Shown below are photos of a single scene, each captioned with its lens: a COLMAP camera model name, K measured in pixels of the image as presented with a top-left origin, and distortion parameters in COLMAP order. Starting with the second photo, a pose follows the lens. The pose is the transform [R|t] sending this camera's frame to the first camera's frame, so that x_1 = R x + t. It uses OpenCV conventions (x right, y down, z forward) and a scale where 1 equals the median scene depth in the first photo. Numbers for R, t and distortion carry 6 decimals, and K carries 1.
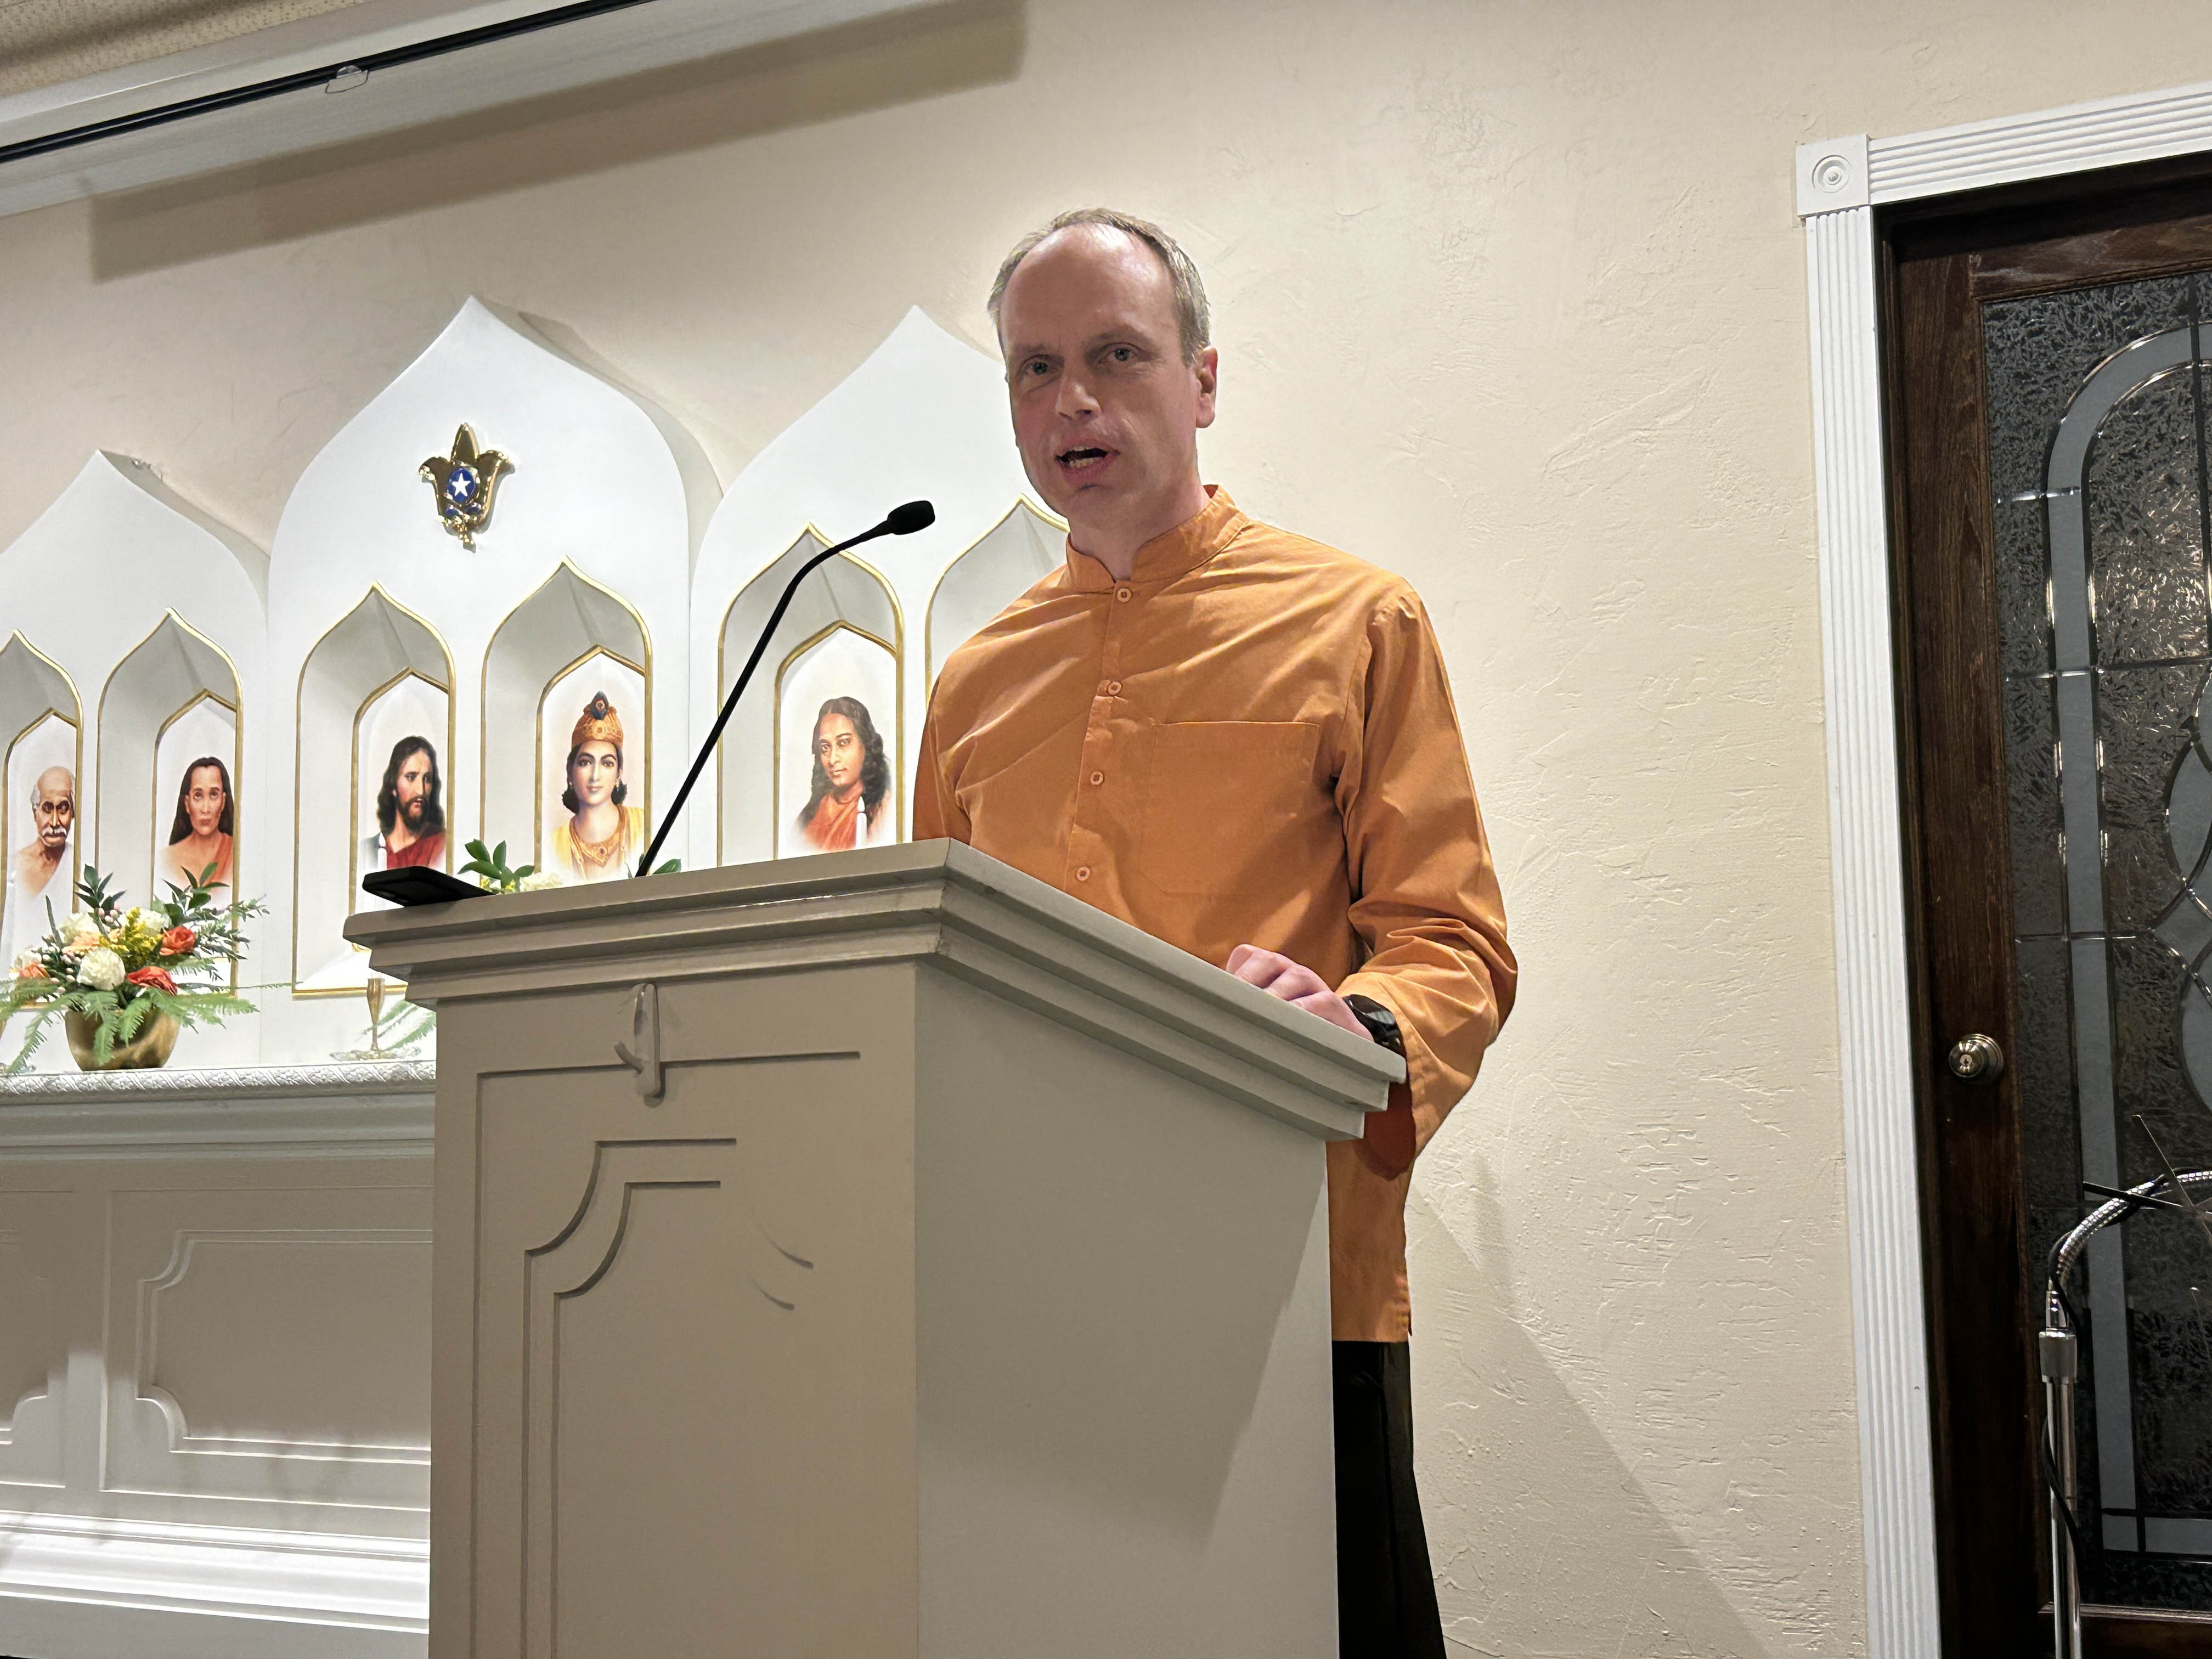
lens RADIAL K [[2884.7, 0, 1088.3], [0, 2884.7, 836.7], [0, 0, 1]] dist [0.027128, 0.000000]
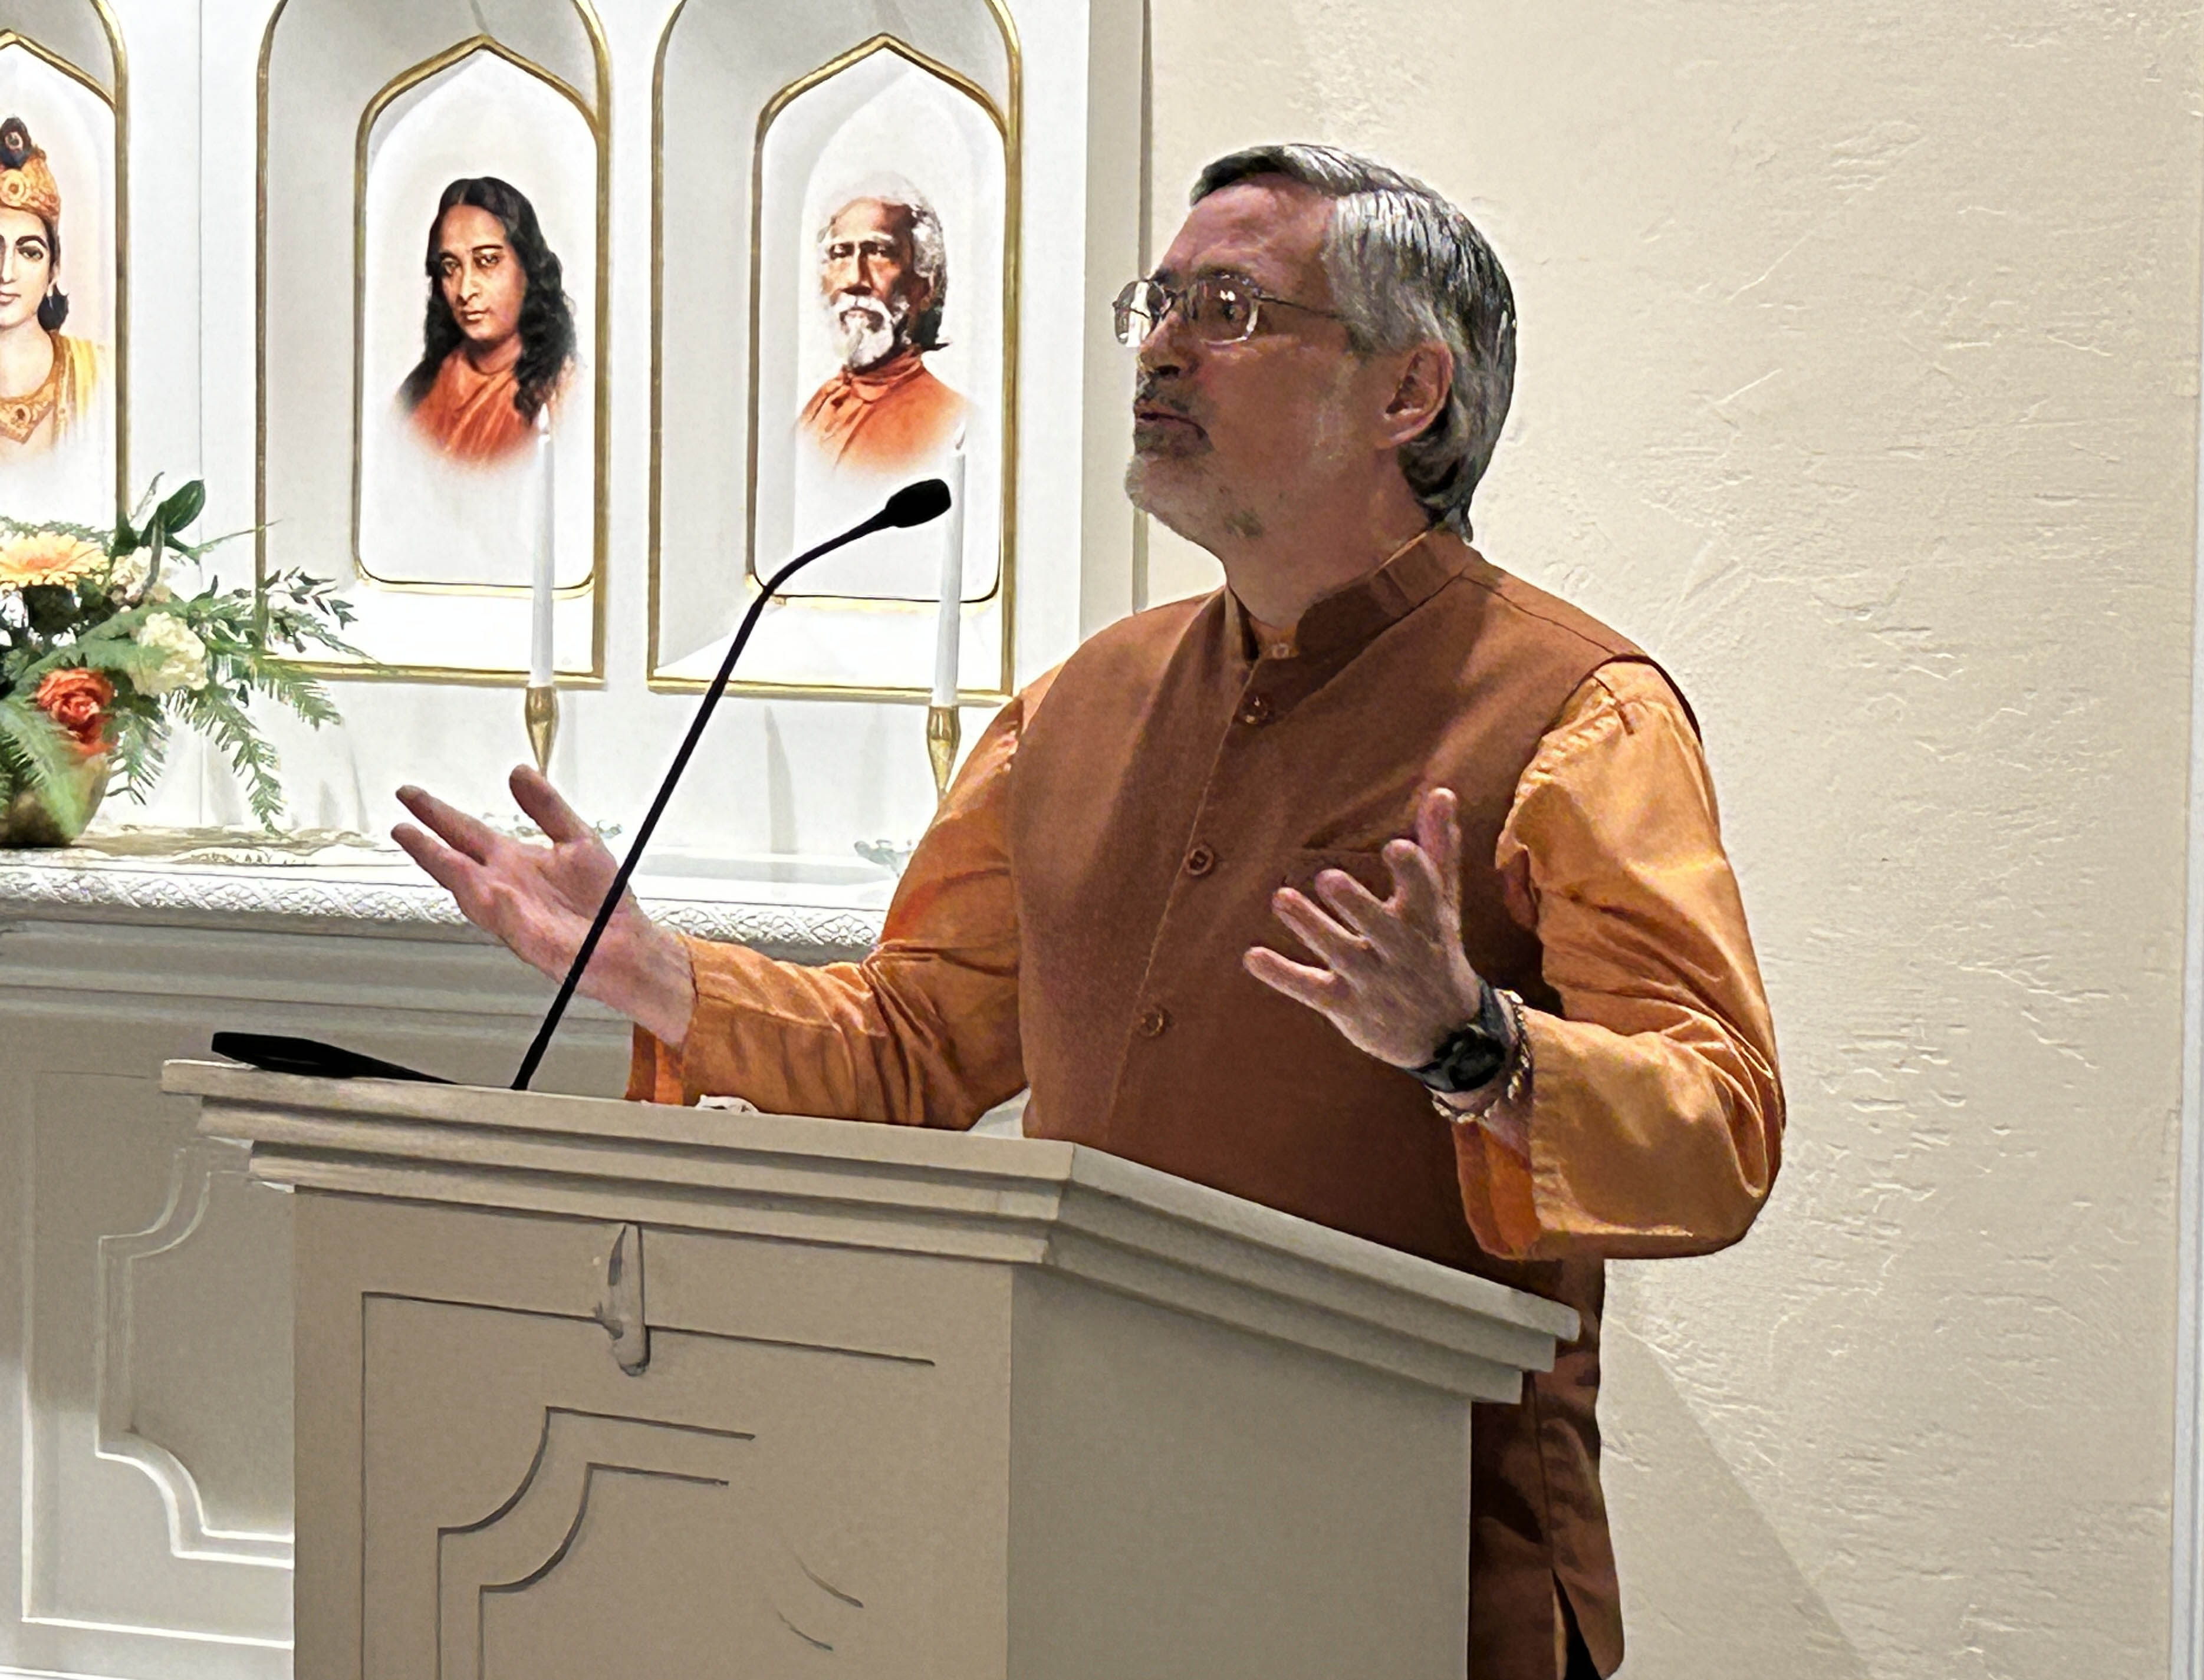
lens RADIAL K [[8187.7, 0, 1105.0], [0, 8187.7, 838.8], [0, 0, 1]] dist [0.003021, 0.000000]
pose [[0.994623, 0.017338, 0.102105, -0.128987], [-0.038459, 0.977223, 0.208703, -0.264950], [-0.096161, -0.211507, 0.972634, -0.585728]]
